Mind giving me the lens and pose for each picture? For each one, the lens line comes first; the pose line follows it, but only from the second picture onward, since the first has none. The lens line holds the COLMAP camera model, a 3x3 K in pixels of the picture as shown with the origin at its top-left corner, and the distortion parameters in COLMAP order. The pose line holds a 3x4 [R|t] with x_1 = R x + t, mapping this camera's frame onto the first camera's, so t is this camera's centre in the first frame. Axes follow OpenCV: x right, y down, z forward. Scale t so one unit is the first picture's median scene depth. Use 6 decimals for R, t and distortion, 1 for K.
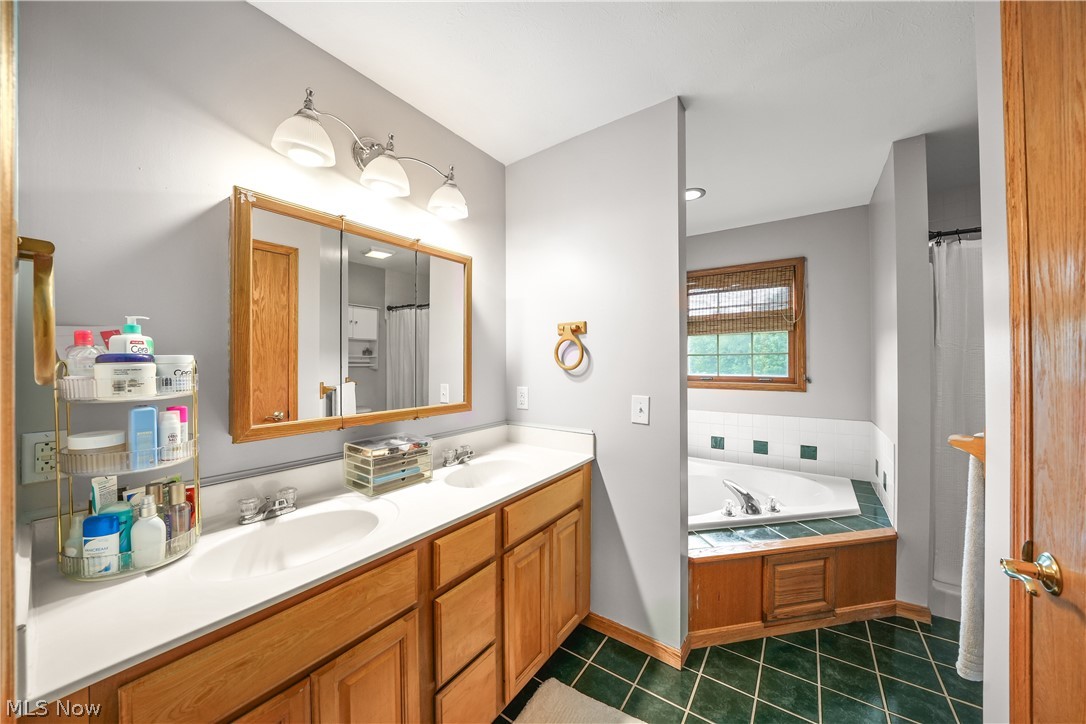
lens RADIAL K [[380.2, 0, 538.2], [0, 380.2, 365.8], [0, 0, 1]] dist [-0.026954, 0.003647]
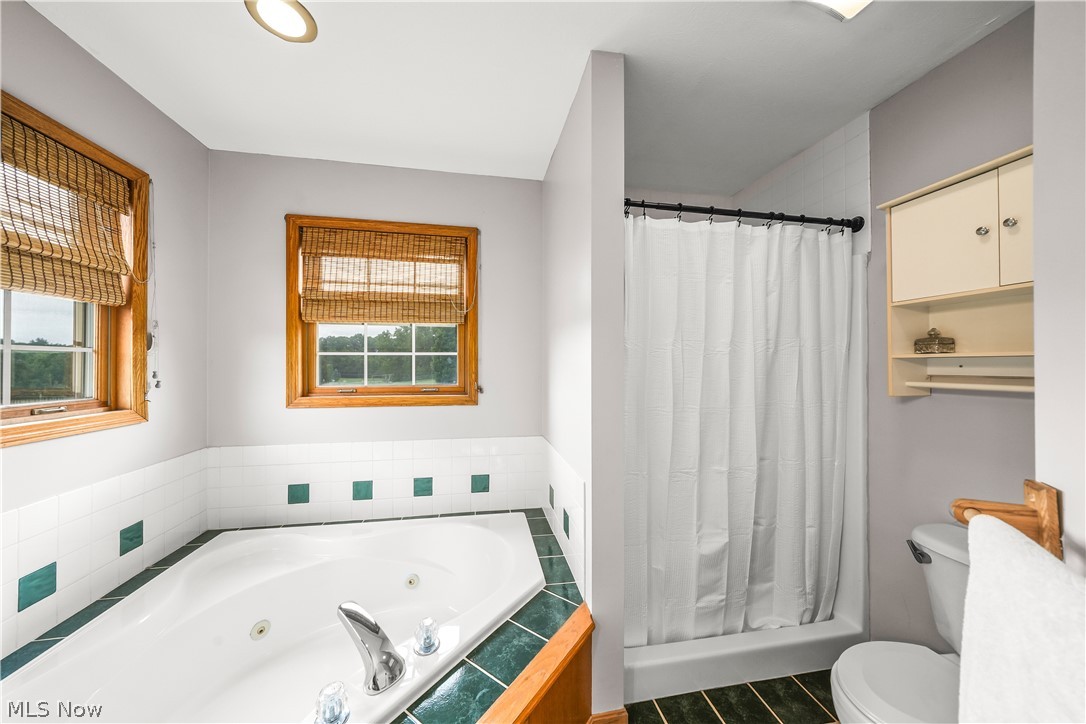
lens RADIAL K [[380.2, 0, 538.2], [0, 380.2, 365.8], [0, 0, 1]] dist [-0.026954, 0.003647]
pose [[0.709298, 0.007896, 0.704865, 0.249384], [-0.005355, 0.999969, -0.005813, -0.006762], [-0.704889, 0.000348, 0.709318, 0.355957]]
